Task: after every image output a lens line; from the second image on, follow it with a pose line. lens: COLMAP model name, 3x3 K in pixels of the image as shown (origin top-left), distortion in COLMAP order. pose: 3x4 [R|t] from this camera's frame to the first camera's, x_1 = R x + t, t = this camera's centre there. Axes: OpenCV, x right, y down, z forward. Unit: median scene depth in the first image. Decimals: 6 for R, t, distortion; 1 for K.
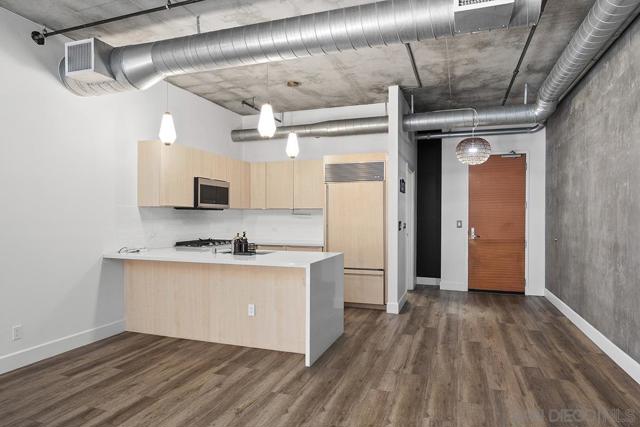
lens RADIAL K [[387.4, 0, 320.5], [0, 387.4, 217.4], [0, 0, 1]] dist [0.001392, 0.000387]
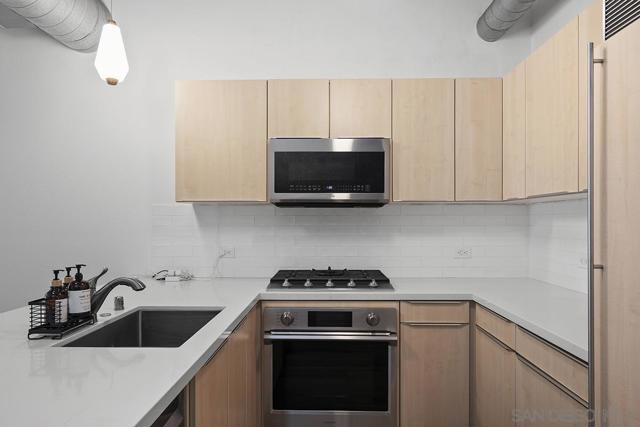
lens RADIAL K [[418.9, 0, 321.1], [0, 418.9, 219.2], [0, 0, 1]] dist [0.003516, 0.000526]
pose [[0.320413, -0.005772, -0.947260, 0.175114], [-0.004854, 0.999958, -0.007735, -0.001012], [0.947265, 0.007076, 0.320372, 0.833202]]
